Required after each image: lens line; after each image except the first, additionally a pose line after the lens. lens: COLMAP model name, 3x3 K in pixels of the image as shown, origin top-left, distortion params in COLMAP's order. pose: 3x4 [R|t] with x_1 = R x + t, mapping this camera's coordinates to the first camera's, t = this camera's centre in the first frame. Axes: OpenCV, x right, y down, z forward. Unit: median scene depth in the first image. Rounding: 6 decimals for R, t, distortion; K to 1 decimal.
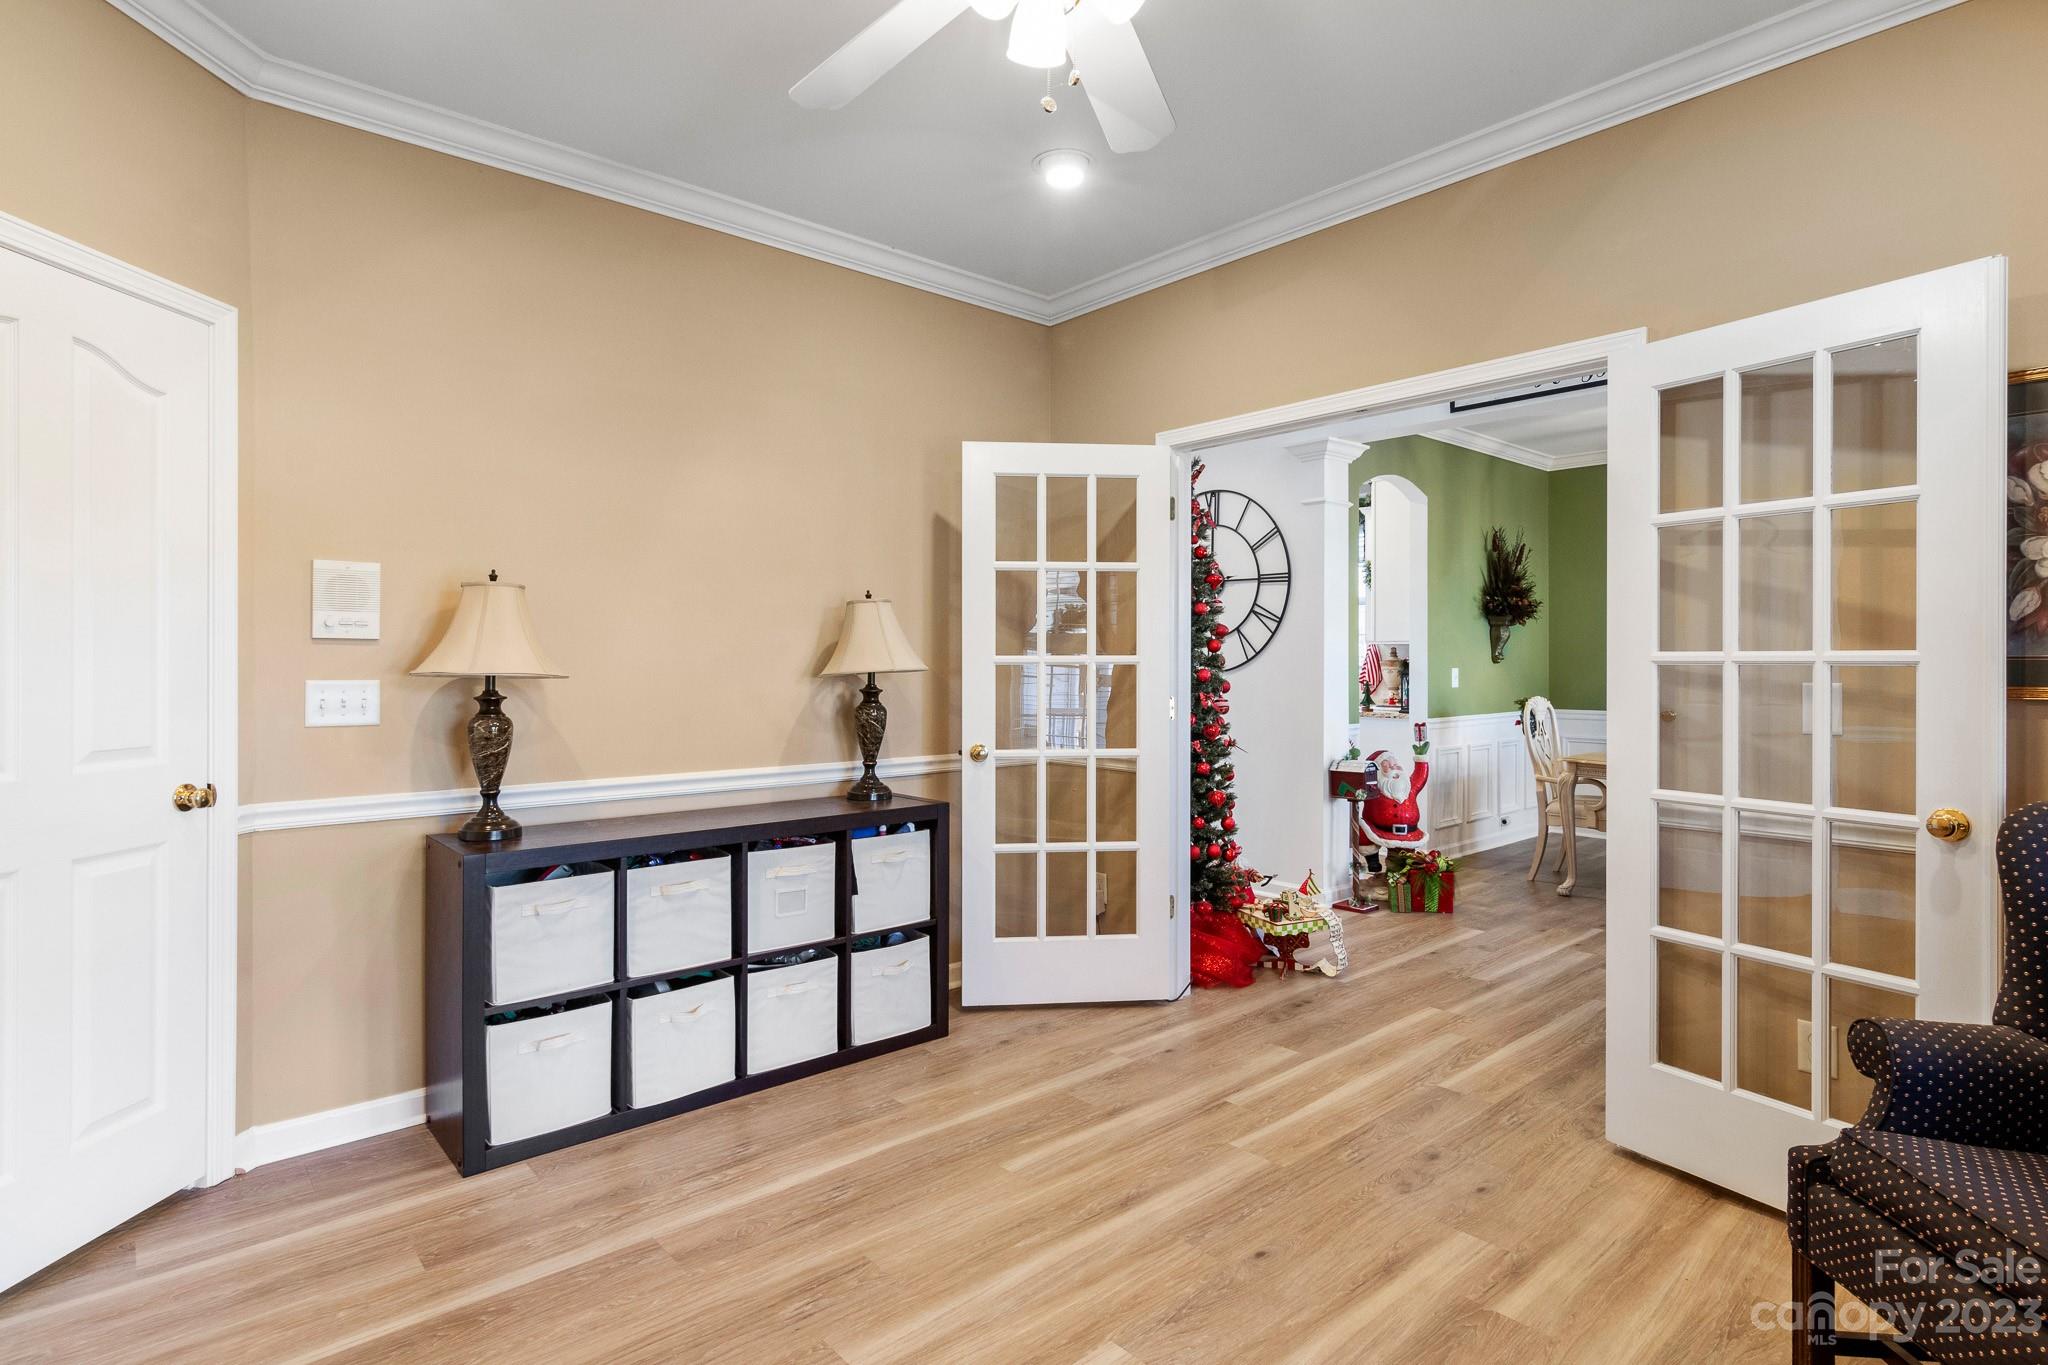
lens RADIAL K [[1053.0, 0, 1034.9], [0, 1053.0, 678.5], [0, 0, 1]] dist [-0.003952, 0.002269]
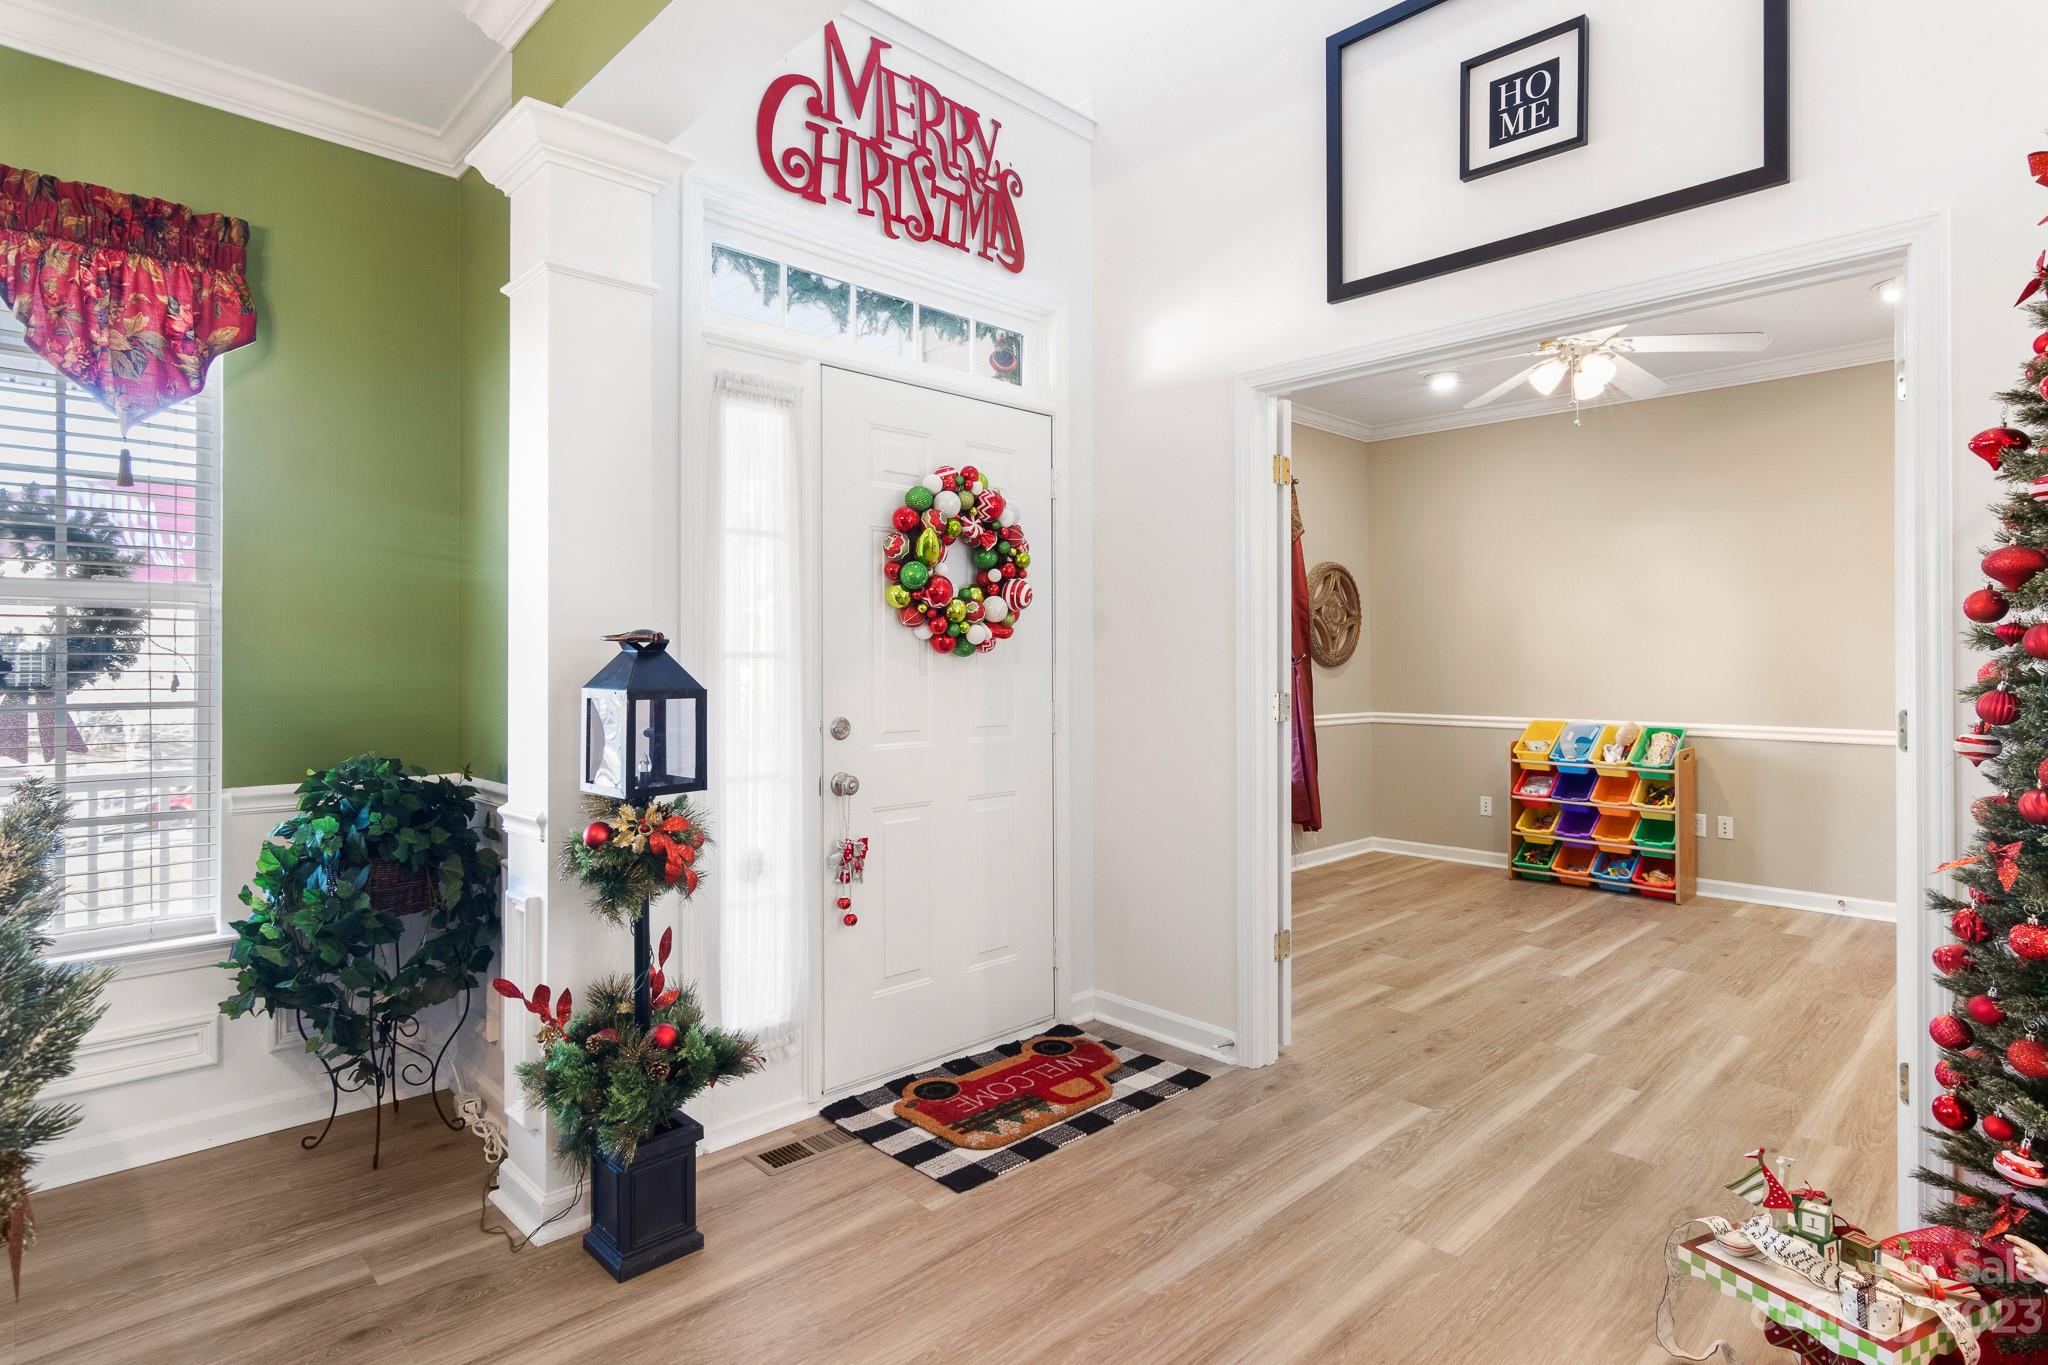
lens RADIAL K [[1053.0, 0, 1020.2], [0, 1053.0, 664.6], [0, 0, 1]] dist [-0.003952, 0.002269]
pose [[-0.999618, -0.002025, -0.027565, 0.803012], [-0.002477, 0.999863, 0.016390, -0.022218], [0.027528, 0.016452, -0.999486, 1.988011]]
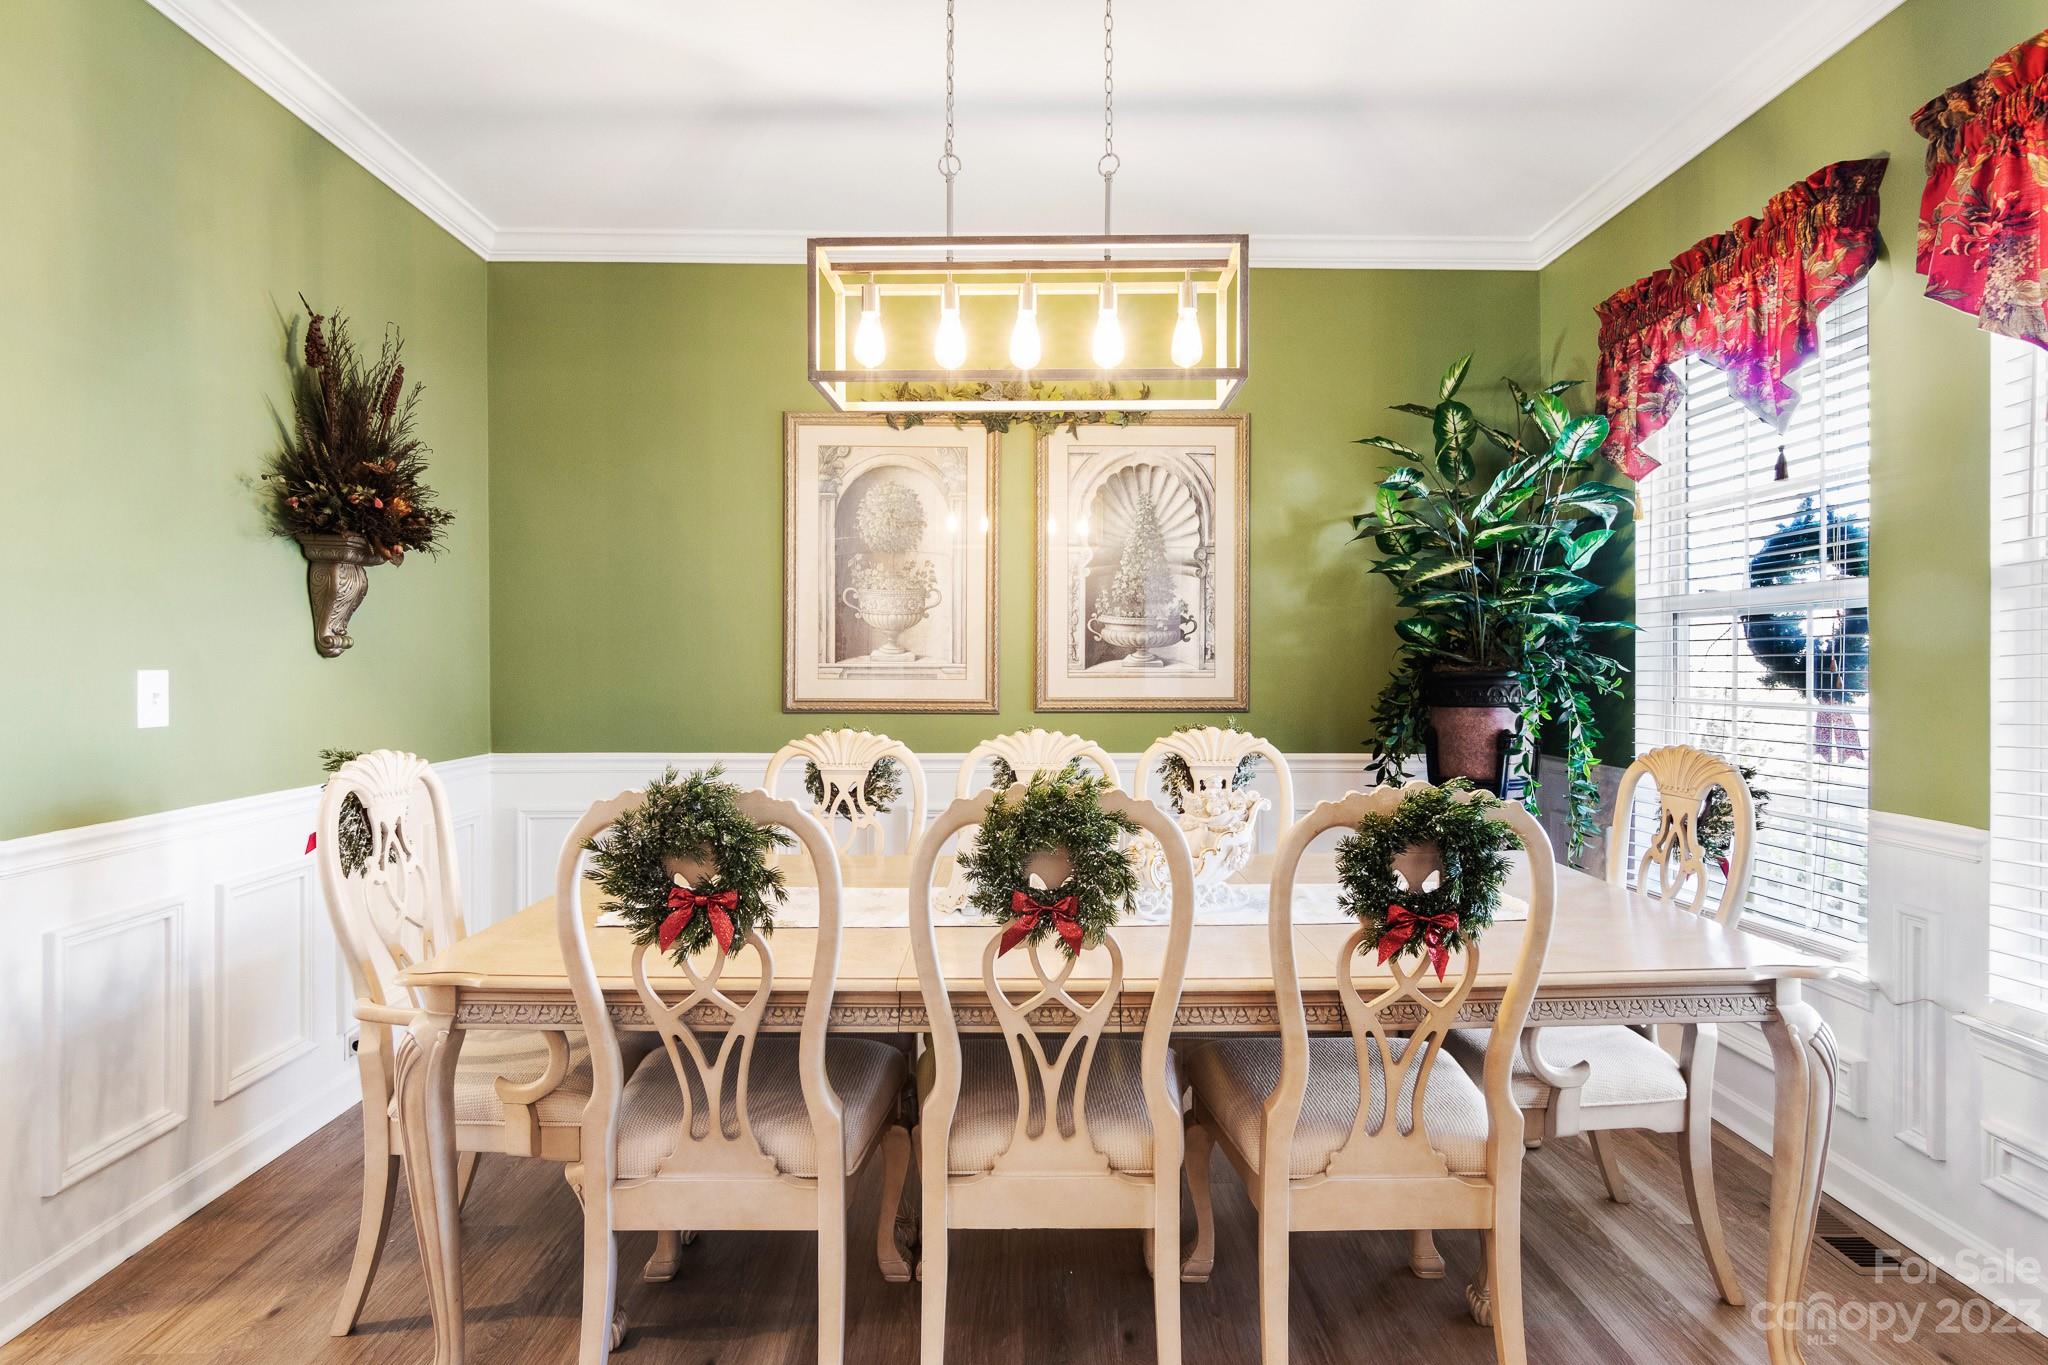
lens RADIAL K [[1053.0, 0, 1021.4], [0, 1053.0, 667.4], [0, 0, 1]] dist [-0.003952, 0.002269]
pose [[0.664245, -0.002748, 0.747510, 0.746985], [0.011487, 0.999913, -0.006532, -0.011333], [-0.747427, 0.012926, 0.664218, 1.278630]]
